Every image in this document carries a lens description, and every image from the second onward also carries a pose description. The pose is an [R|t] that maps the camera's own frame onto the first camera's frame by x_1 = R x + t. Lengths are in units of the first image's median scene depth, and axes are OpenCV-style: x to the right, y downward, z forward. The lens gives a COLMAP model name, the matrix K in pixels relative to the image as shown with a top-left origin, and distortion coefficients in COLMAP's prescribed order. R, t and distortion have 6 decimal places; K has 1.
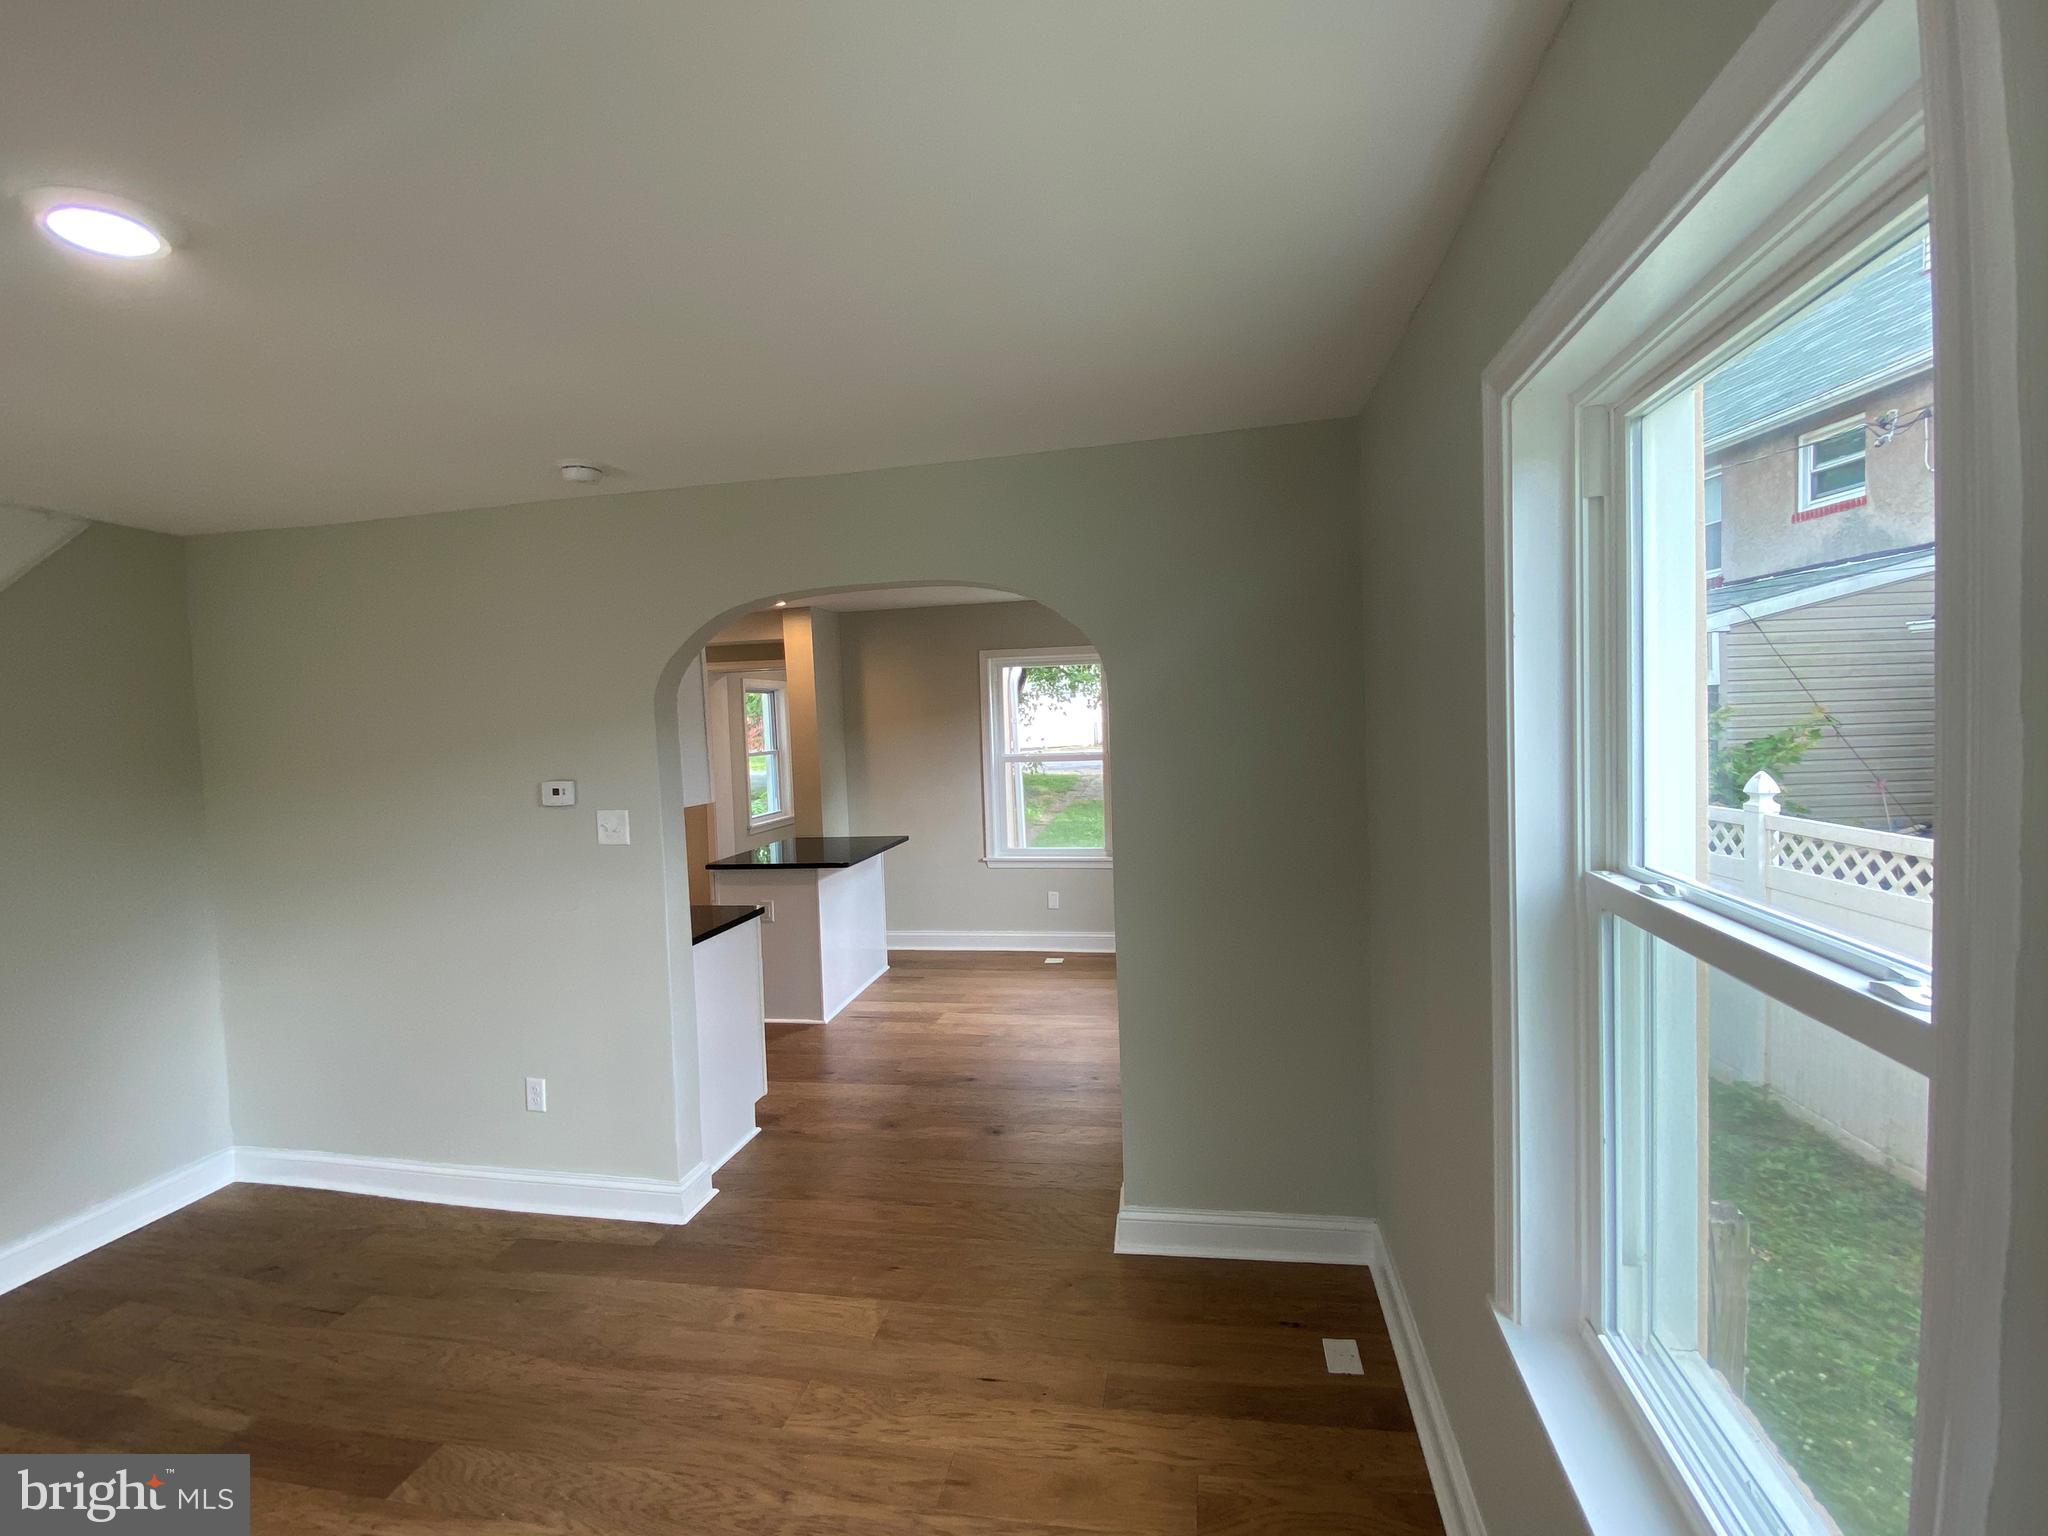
lens RADIAL K [[918.5, 0, 1016.3], [0, 918.5, 760.0], [0, 0, 1]] dist [0.023697, -0.020786]
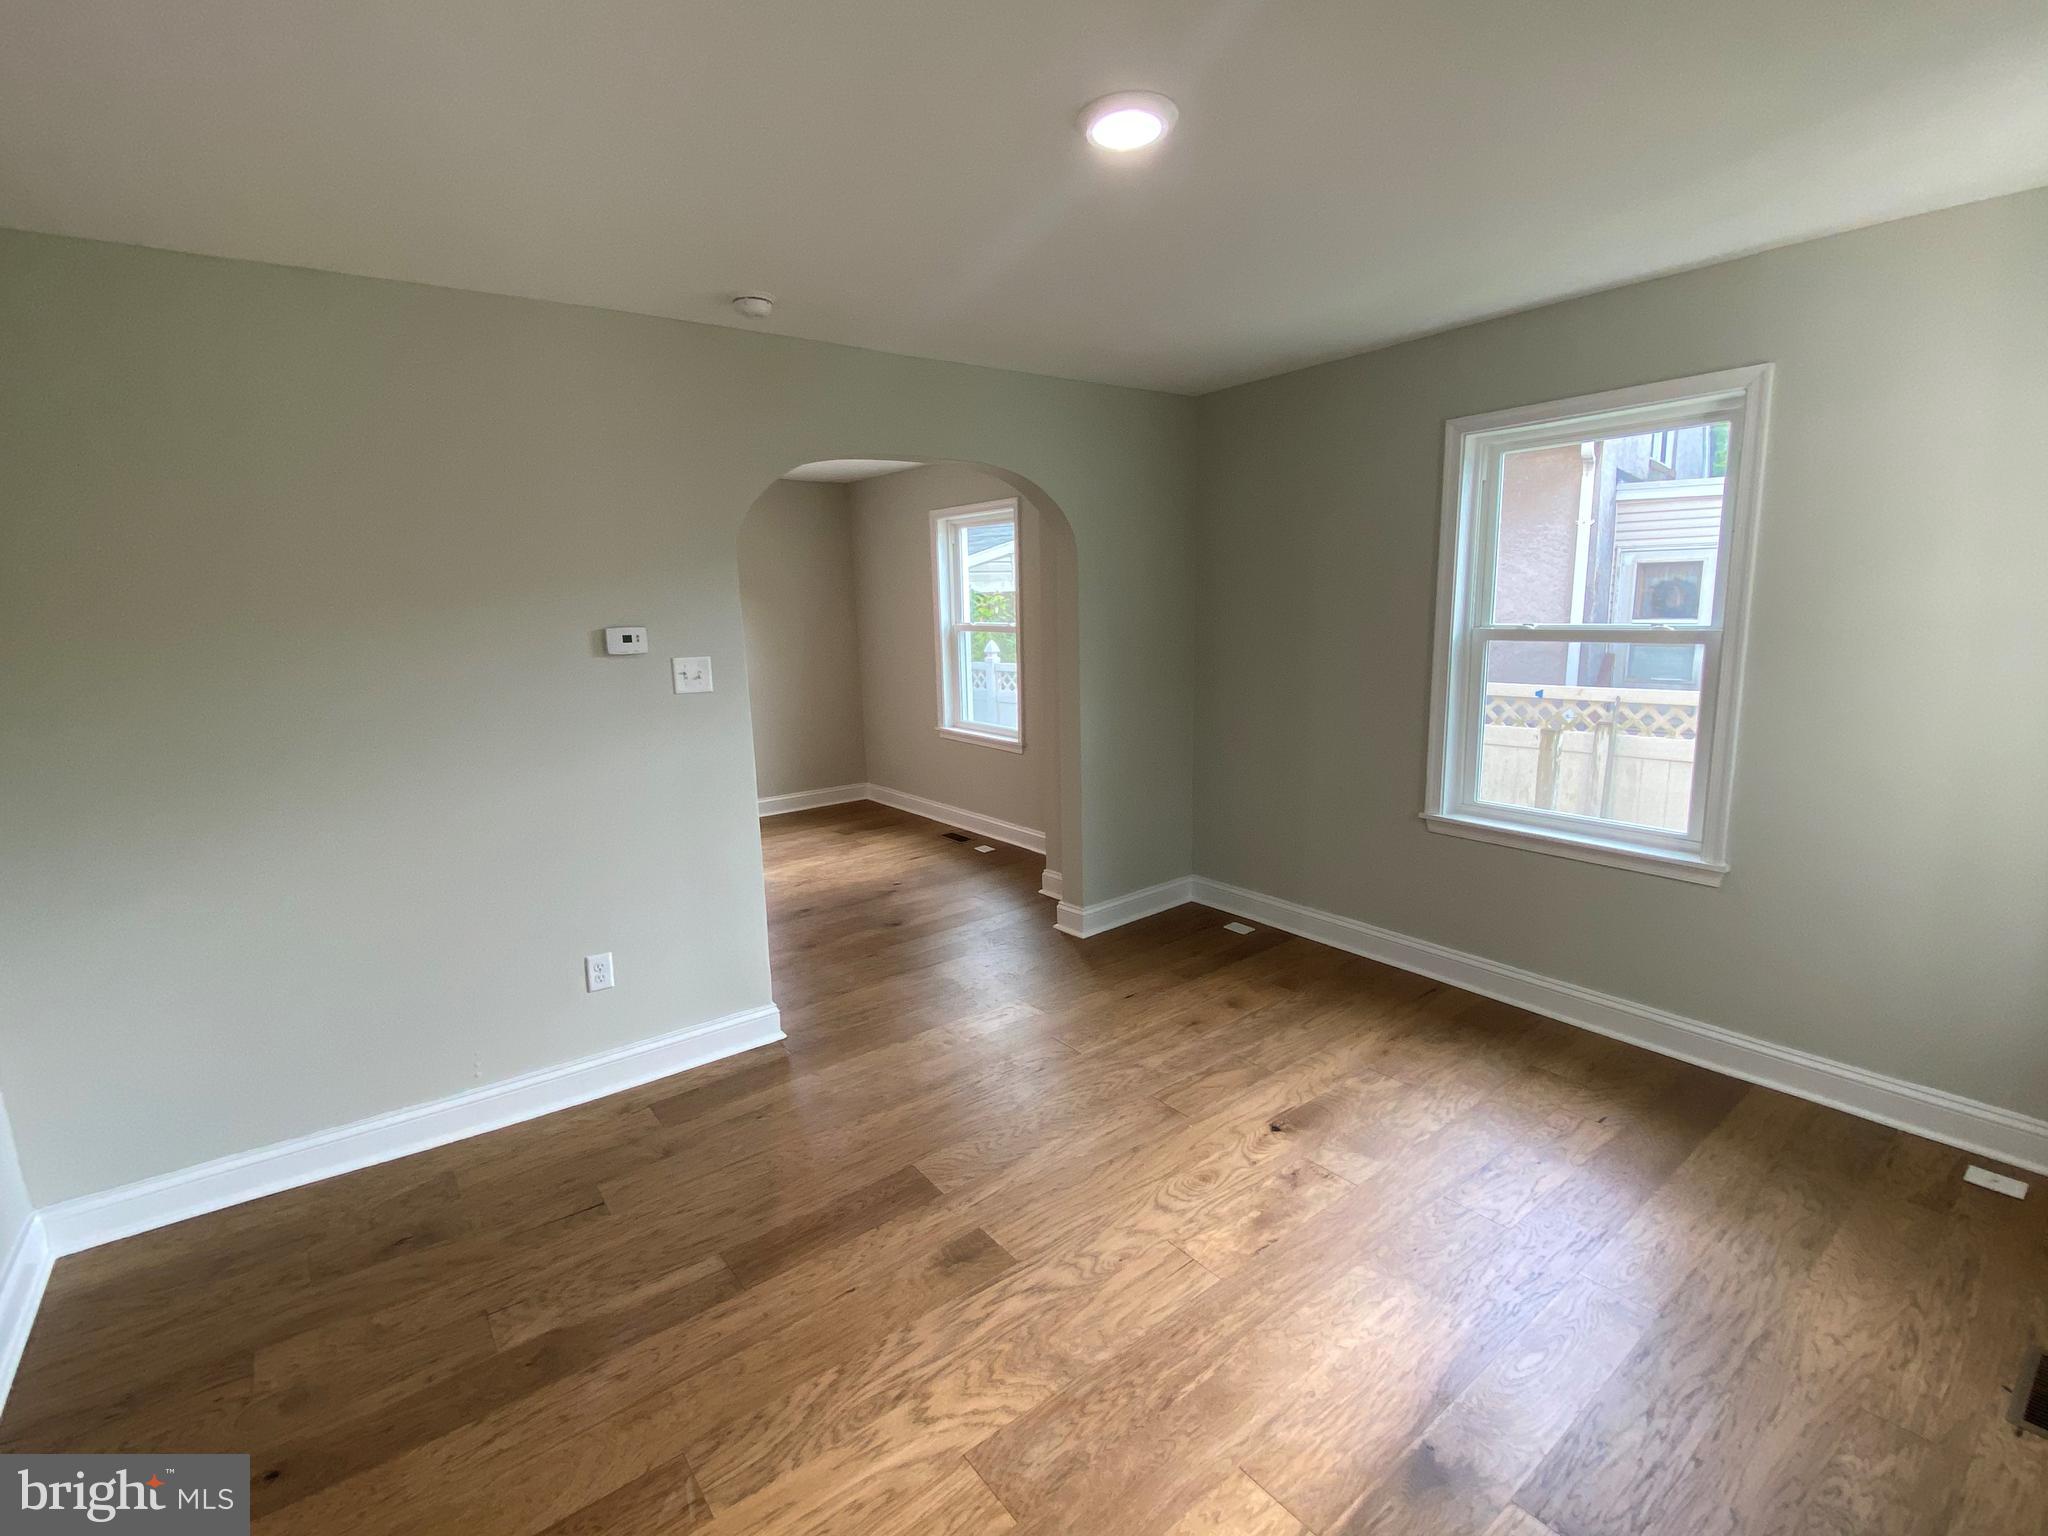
lens RADIAL K [[918.5, 0, 1016.3], [0, 918.5, 760.0], [0, 0, 1]] dist [0.023697, -0.020786]
pose [[0.666565, -0.108336, 0.737533, -0.909528], [0.036319, 0.992928, 0.113026, 0.063098], [-0.744562, -0.048552, 0.665785, 0.088636]]
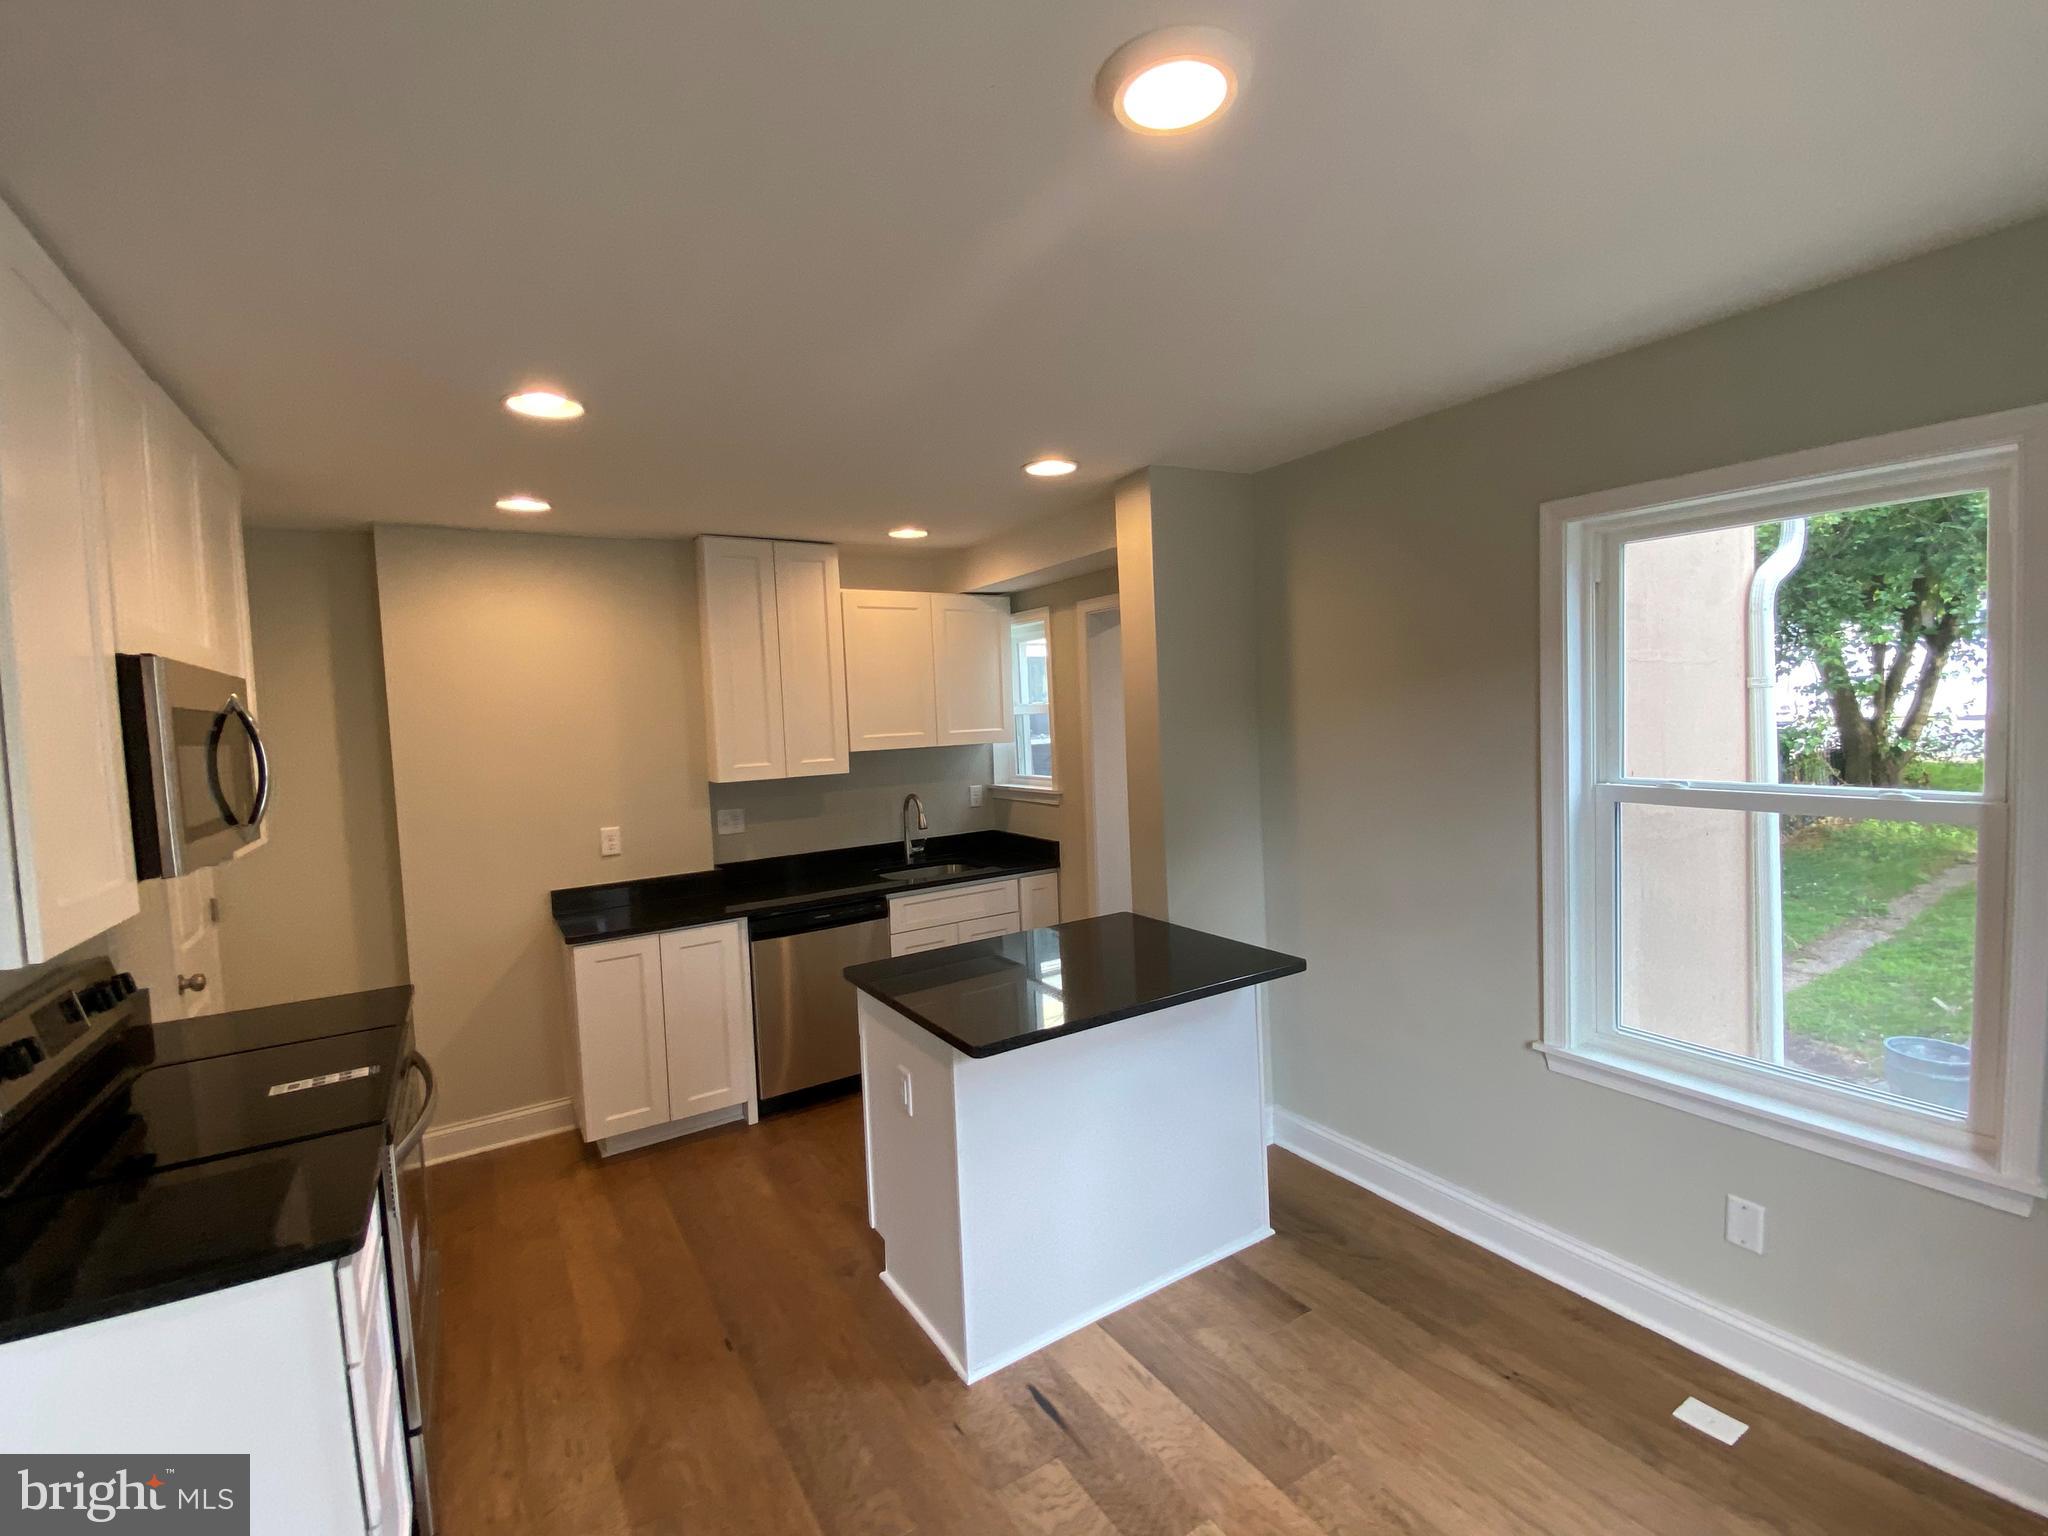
lens RADIAL K [[905.0, 0, 1028.9], [0, 905.0, 756.1], [0, 0, 1]] dist [0.001933, -0.017382]
pose [[0.677048, 0.049764, -0.734255, 0.194339], [-0.017275, 0.998511, 0.051744, -0.064674], [0.735737, -0.022349, 0.676899, 1.198389]]
